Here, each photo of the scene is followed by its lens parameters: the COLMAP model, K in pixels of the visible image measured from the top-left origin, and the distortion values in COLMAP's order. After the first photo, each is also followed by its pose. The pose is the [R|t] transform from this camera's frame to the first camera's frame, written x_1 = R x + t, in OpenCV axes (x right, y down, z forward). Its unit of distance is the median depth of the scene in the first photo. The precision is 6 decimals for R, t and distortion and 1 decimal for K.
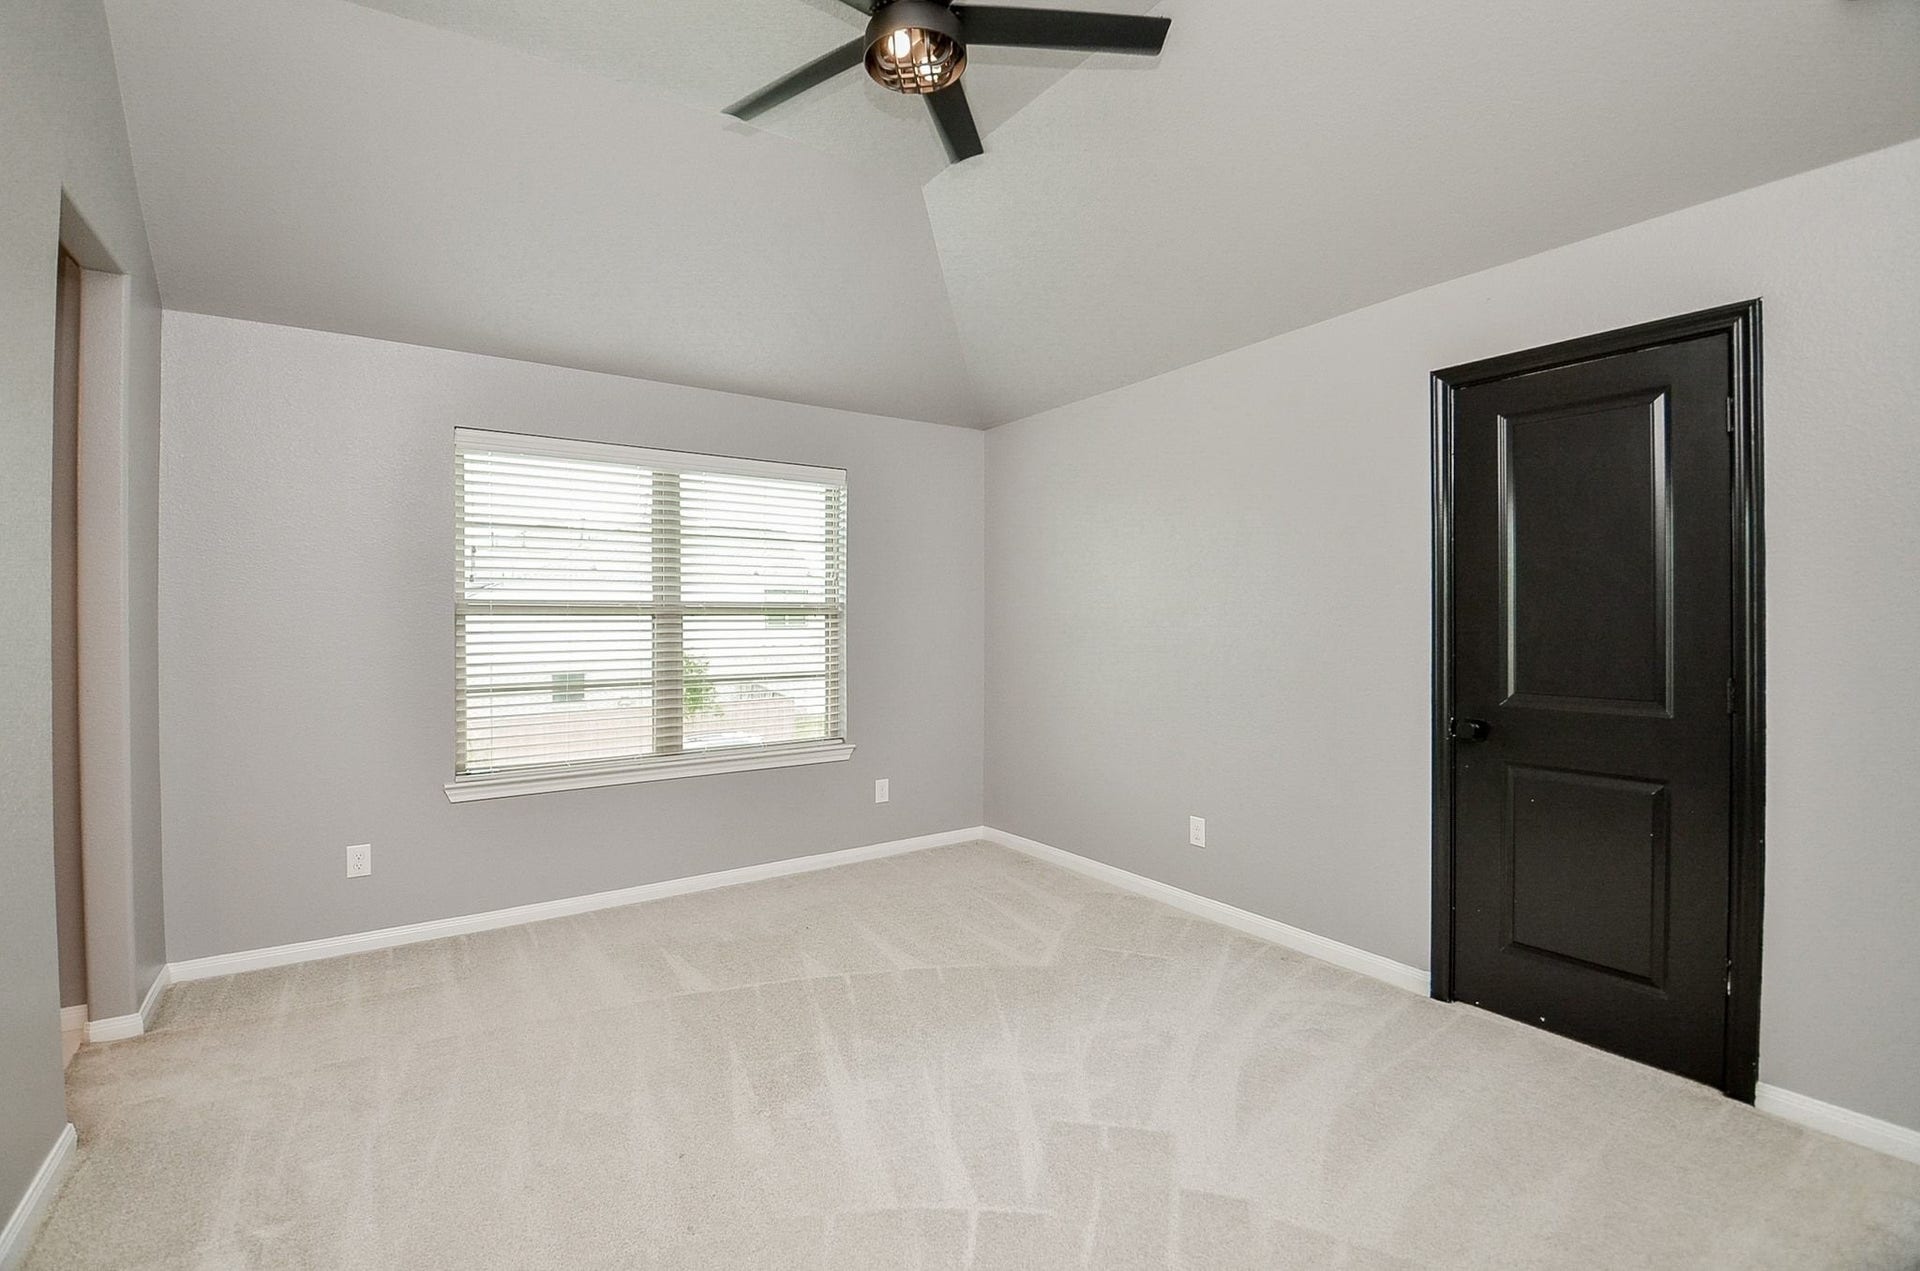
lens RADIAL K [[887.6, 0, 953.7], [0, 887.6, 628.1], [0, 0, 1]] dist [0.003318, -0.000465]
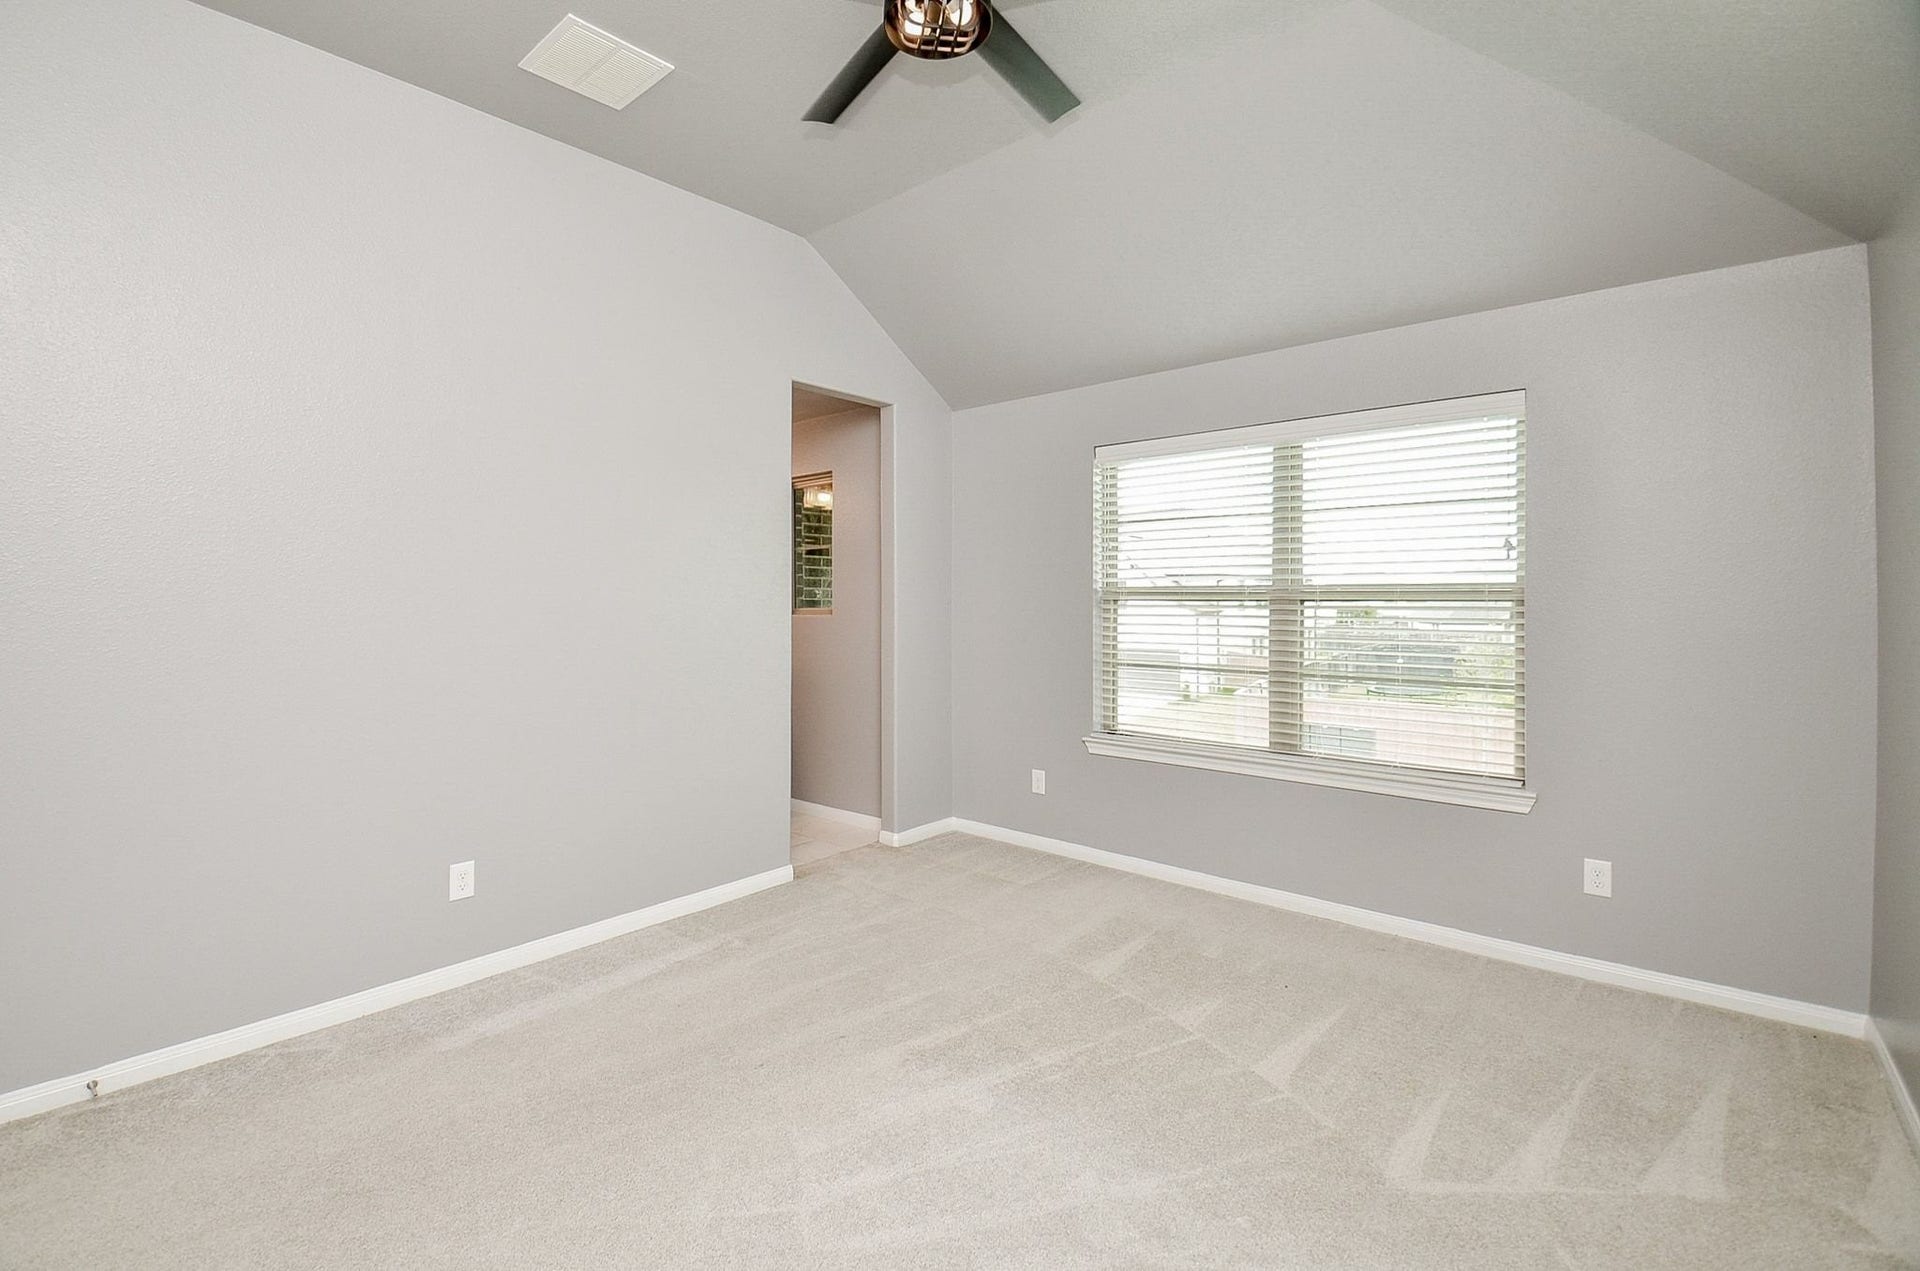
lens RADIAL K [[887.6, 0, 951.8], [0, 887.6, 617.7], [0, 0, 1]] dist [0.003318, -0.000465]
pose [[0.232103, 0.022299, -0.972436, 0.494774], [-0.016104, 0.999688, 0.019080, -0.009198], [0.972558, 0.011231, 0.232389, 0.458031]]
